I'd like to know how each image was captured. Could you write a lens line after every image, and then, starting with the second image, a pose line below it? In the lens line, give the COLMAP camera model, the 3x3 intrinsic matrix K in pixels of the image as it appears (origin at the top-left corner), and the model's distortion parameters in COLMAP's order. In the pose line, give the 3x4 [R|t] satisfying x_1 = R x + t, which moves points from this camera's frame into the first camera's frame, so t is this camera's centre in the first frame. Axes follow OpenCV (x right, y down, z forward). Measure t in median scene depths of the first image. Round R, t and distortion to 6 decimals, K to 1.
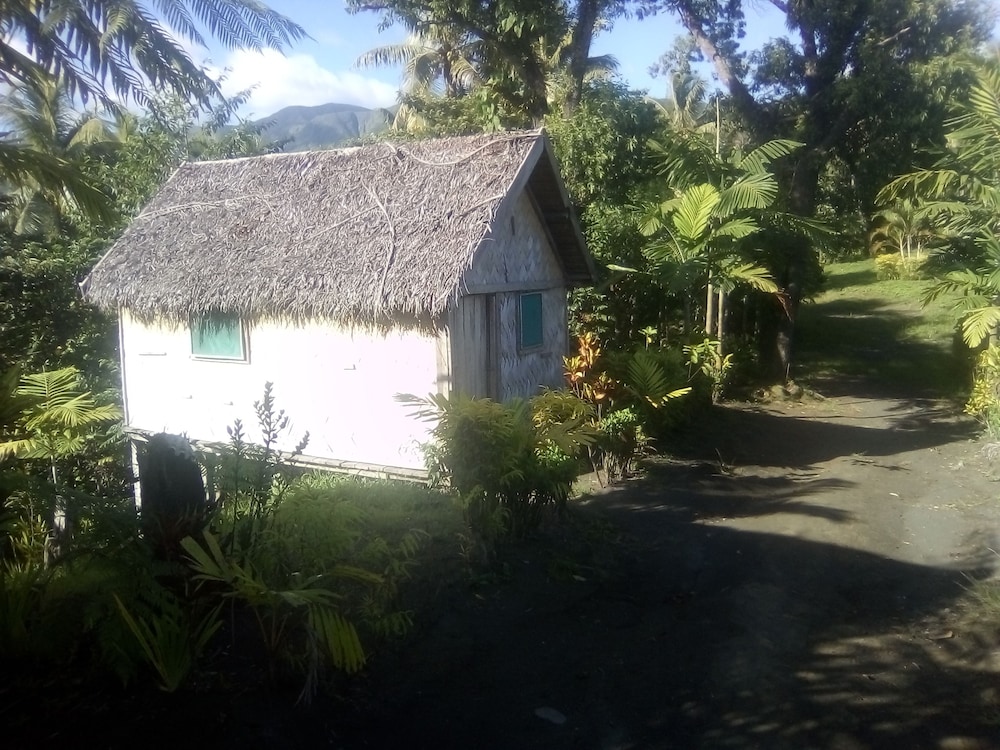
lens RADIAL K [[821.0, 0, 500.9], [0, 821.0, 356.1], [0, 0, 1]] dist [-0.021195, -0.001992]
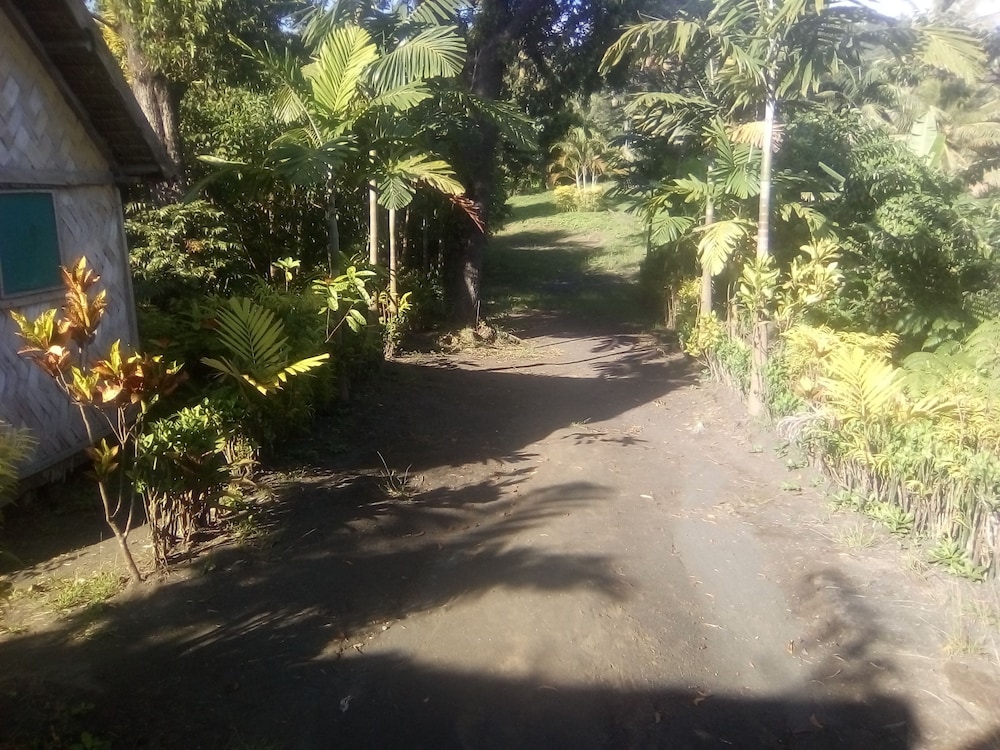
lens RADIAL K [[821.0, 0, 500.9], [0, 821.0, 356.1], [0, 0, 1]] dist [-0.021195, -0.001992]
pose [[0.930923, -0.063495, 0.359653, 0.090729], [0.037409, 0.996169, 0.079041, -0.000285], [-0.363294, -0.060127, 0.929732, 0.279251]]
